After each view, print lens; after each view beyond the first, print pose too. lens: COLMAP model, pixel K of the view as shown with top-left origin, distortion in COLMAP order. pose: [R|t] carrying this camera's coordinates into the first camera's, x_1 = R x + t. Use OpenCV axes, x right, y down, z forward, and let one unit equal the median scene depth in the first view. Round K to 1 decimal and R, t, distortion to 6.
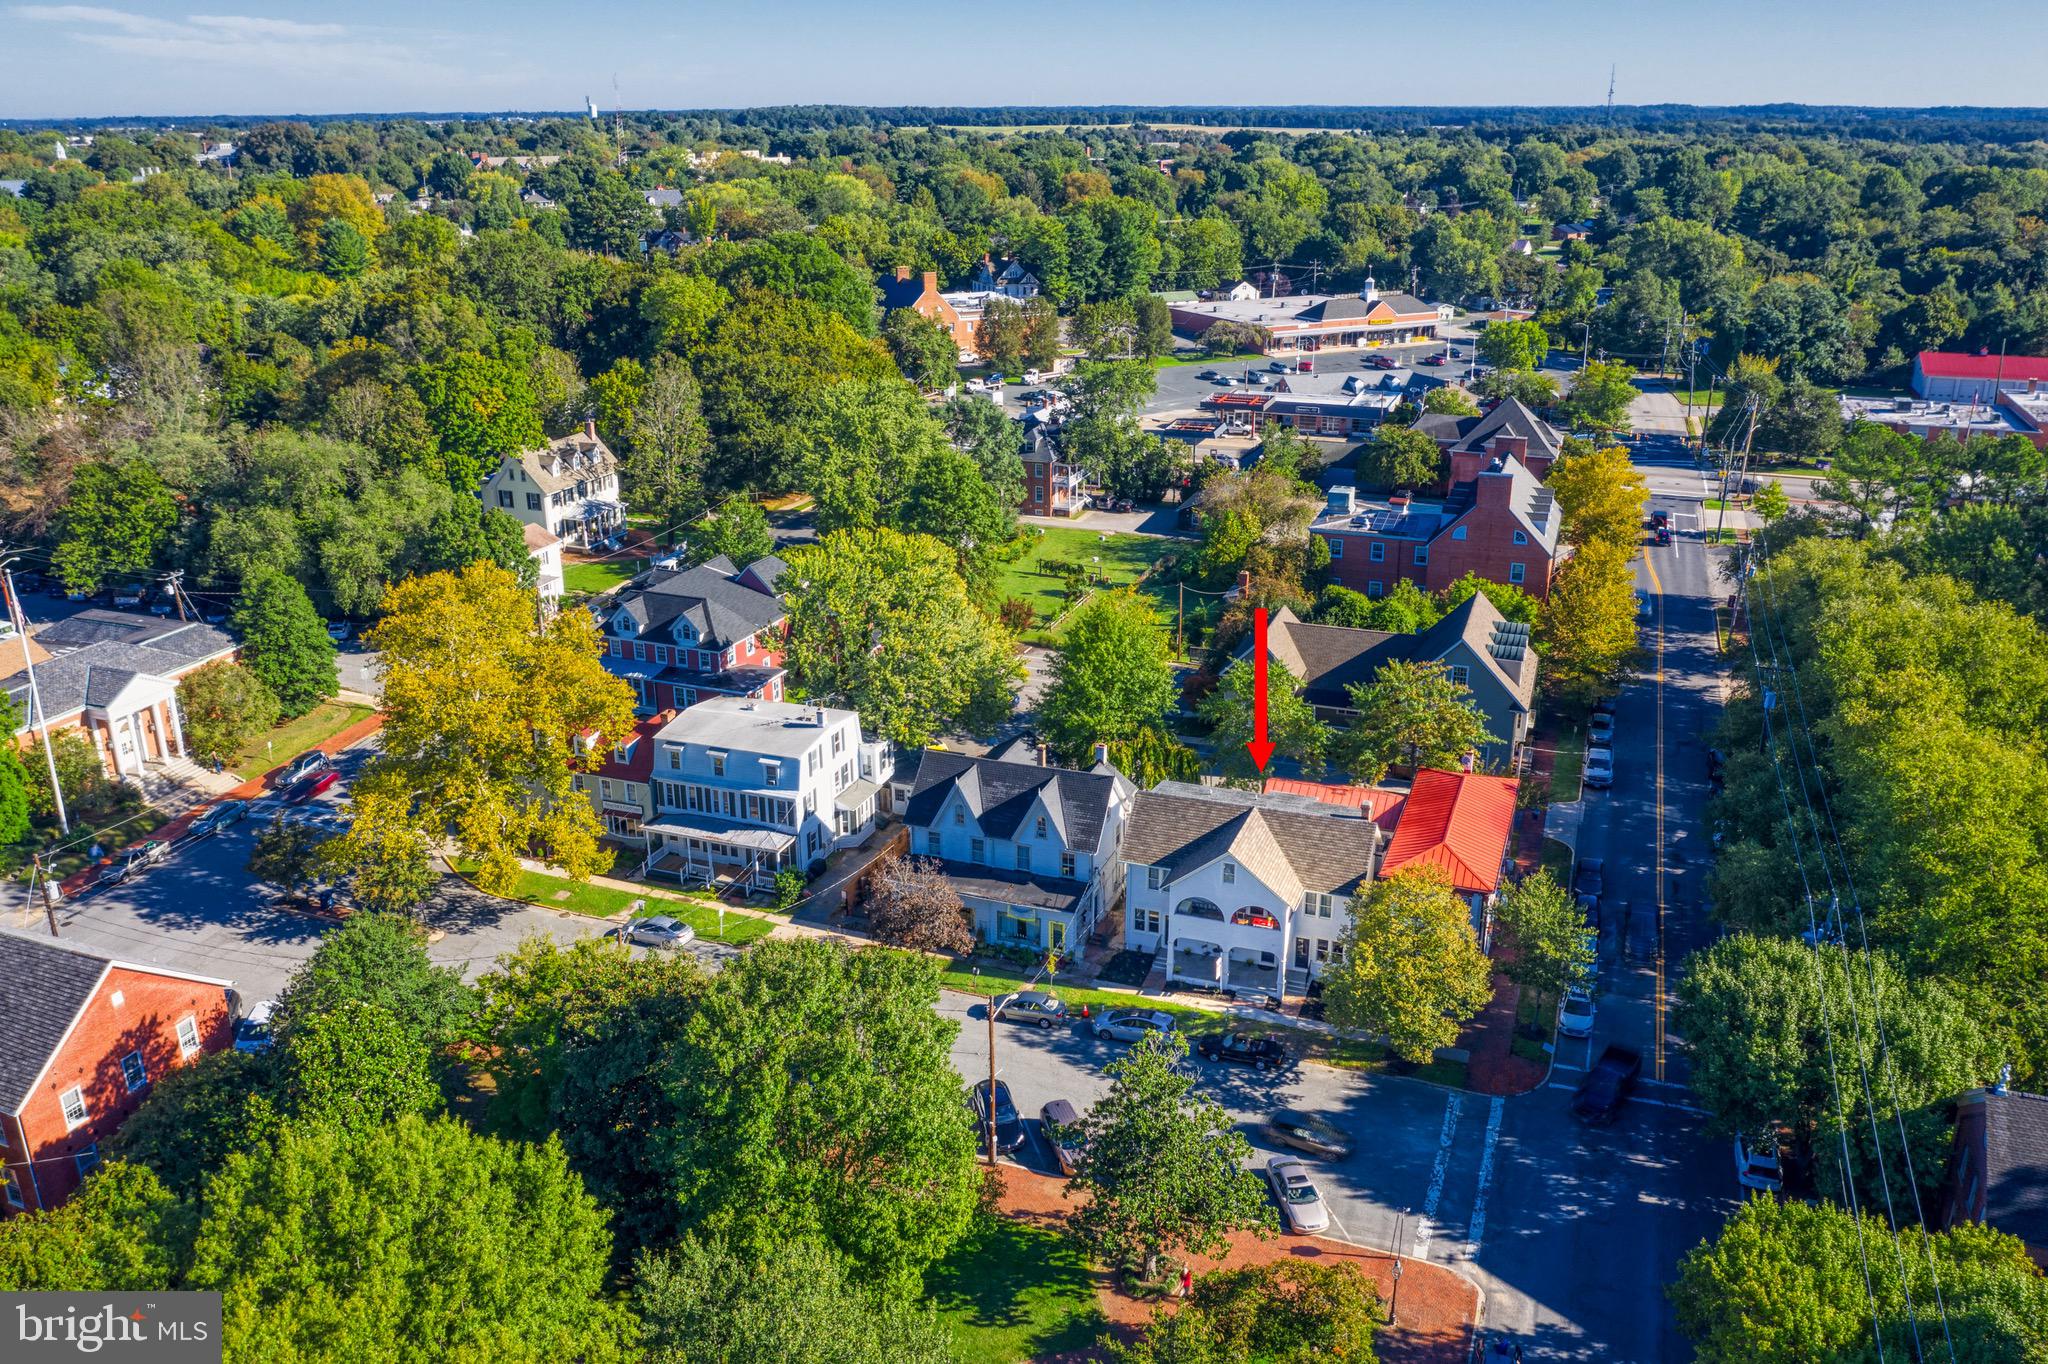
lens RADIAL K [[1600.7, 0, 1016.3], [0, 1600.7, 691.3], [0, 0, 1]] dist [-0.004022, -0.006406]
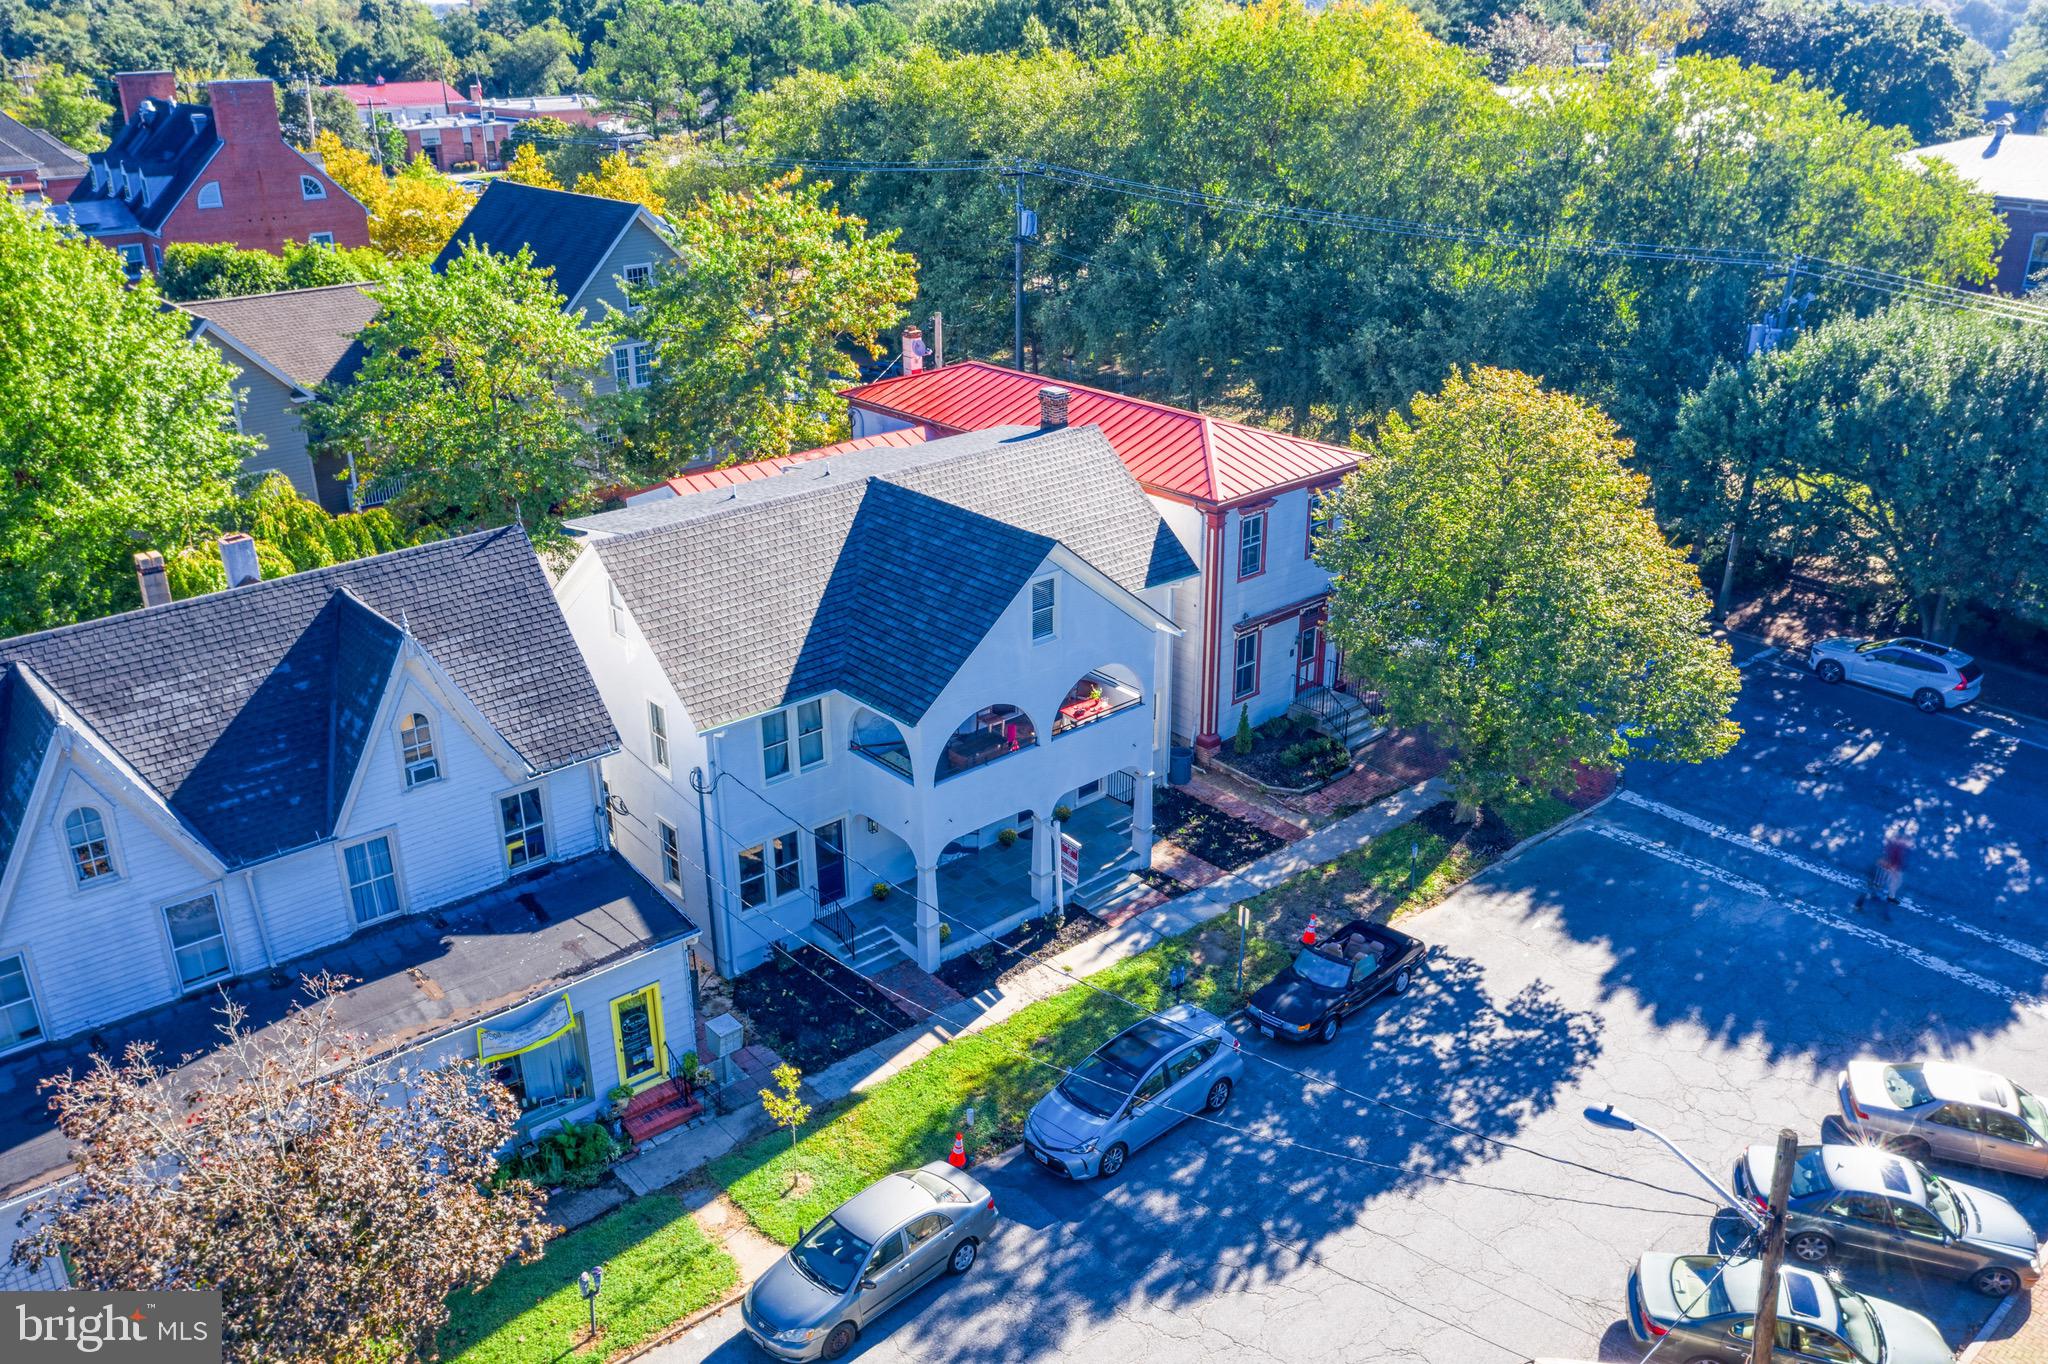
lens RADIAL K [[1600.7, 0, 1016.3], [0, 1600.7, 691.3], [0, 0, 1]] dist [-0.004022, -0.006406]
pose [[0.469488, -0.344614, 0.812910, -0.174328], [0.304416, 0.927412, 0.217343, 0.047208], [-0.828802, 0.145423, 0.540315, 0.782711]]
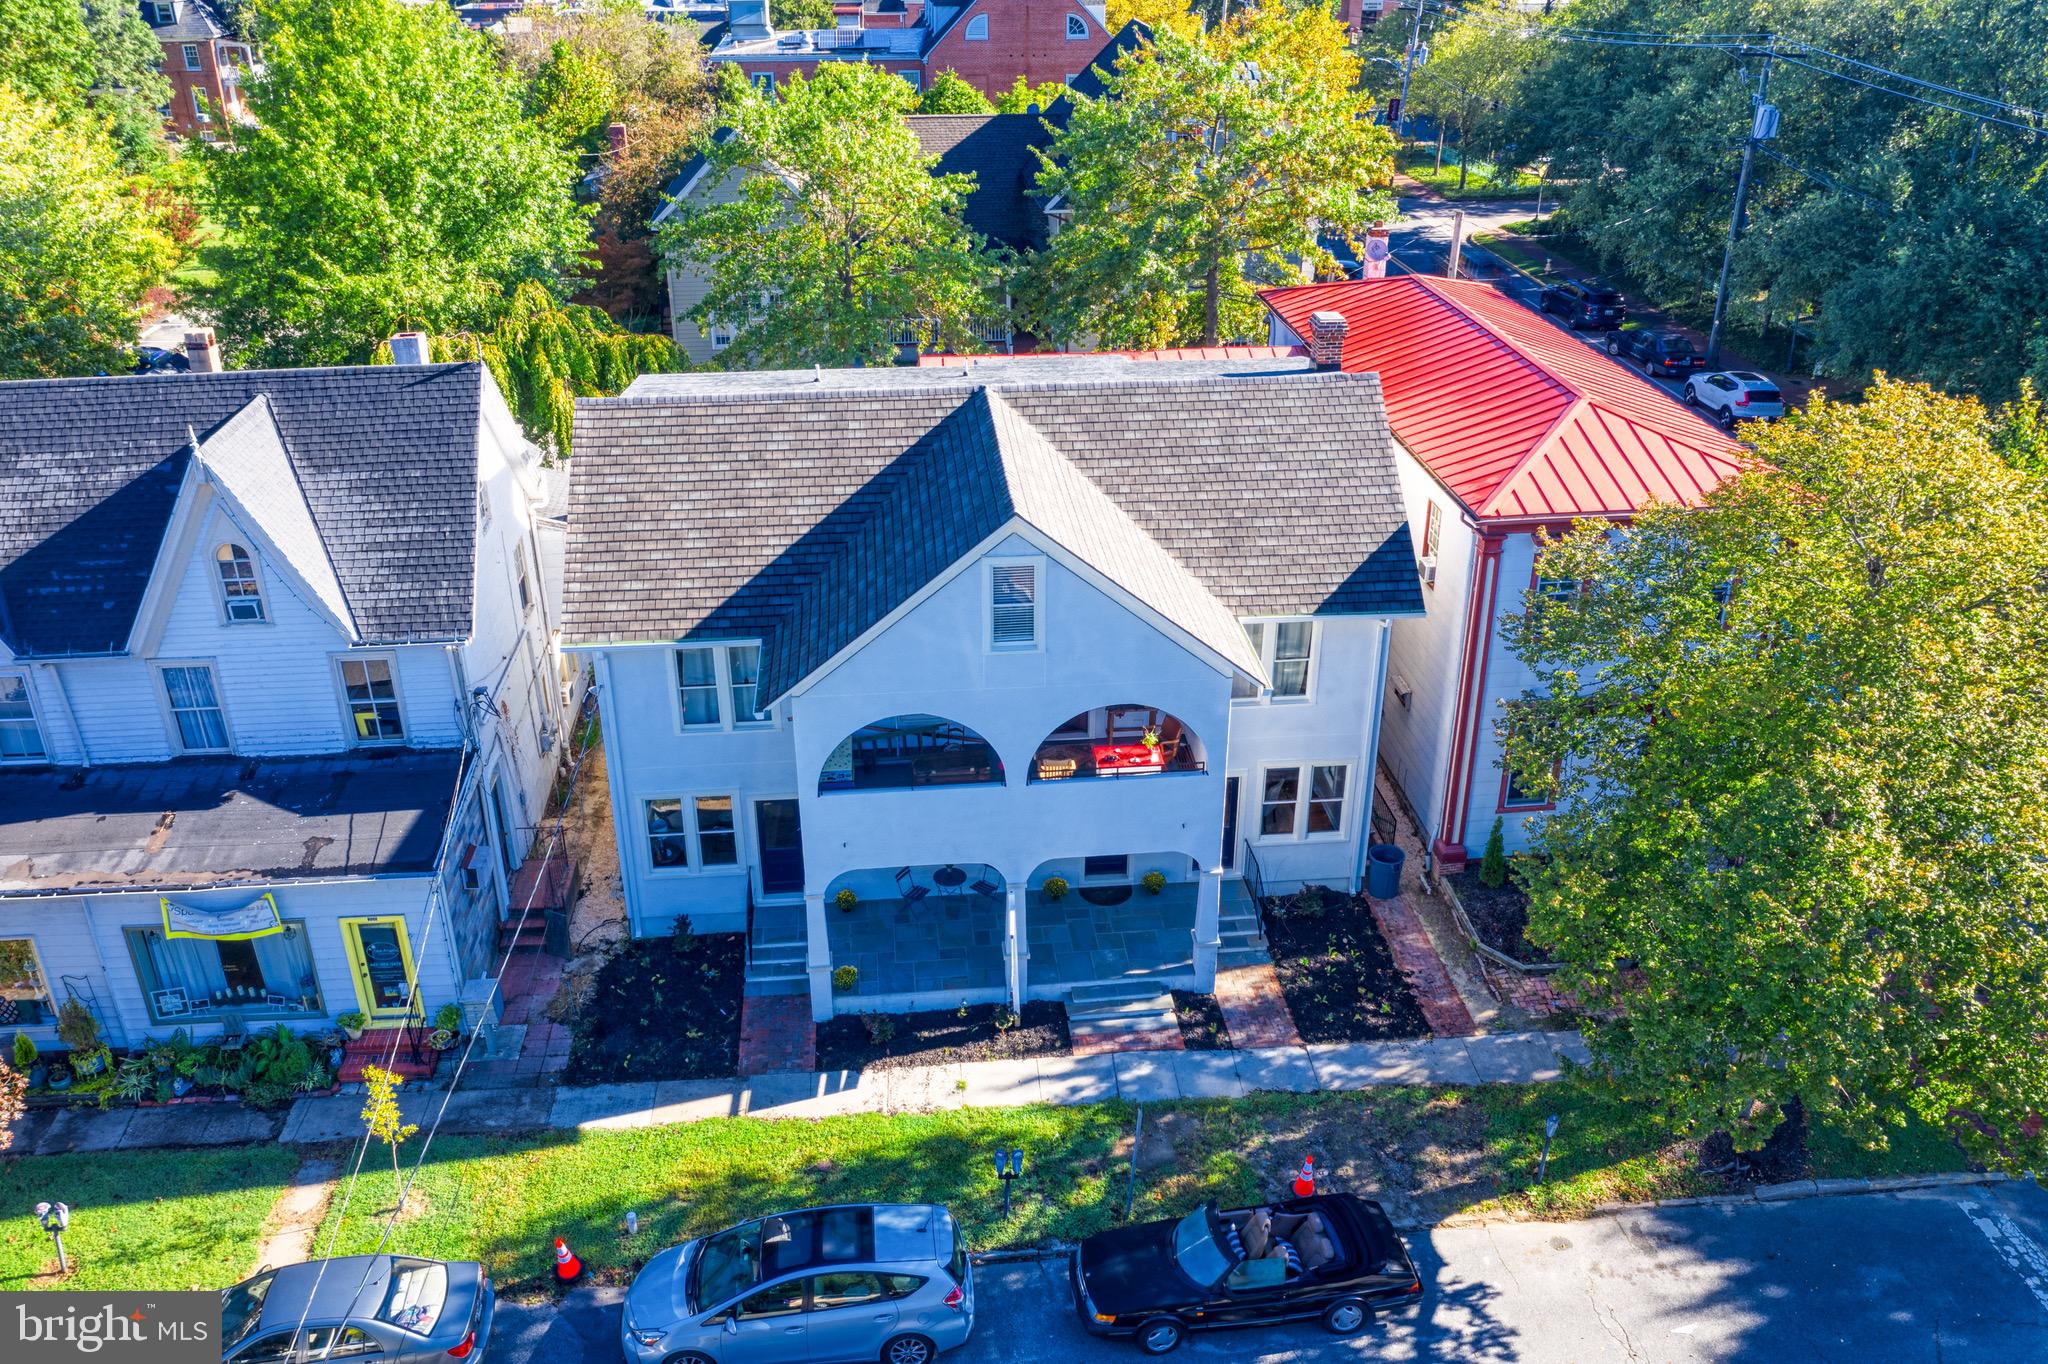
lens RADIAL K [[1590.5, 0, 1024.0], [0, 1590.5, 682.0], [0, 0, 1]] dist [-0.016489, -0.001479]
pose [[0.896069, -0.192671, 0.399922, 0.025588], [0.145309, 0.978574, 0.145870, 0.085484], [-0.419458, -0.072597, 0.904867, 0.737136]]
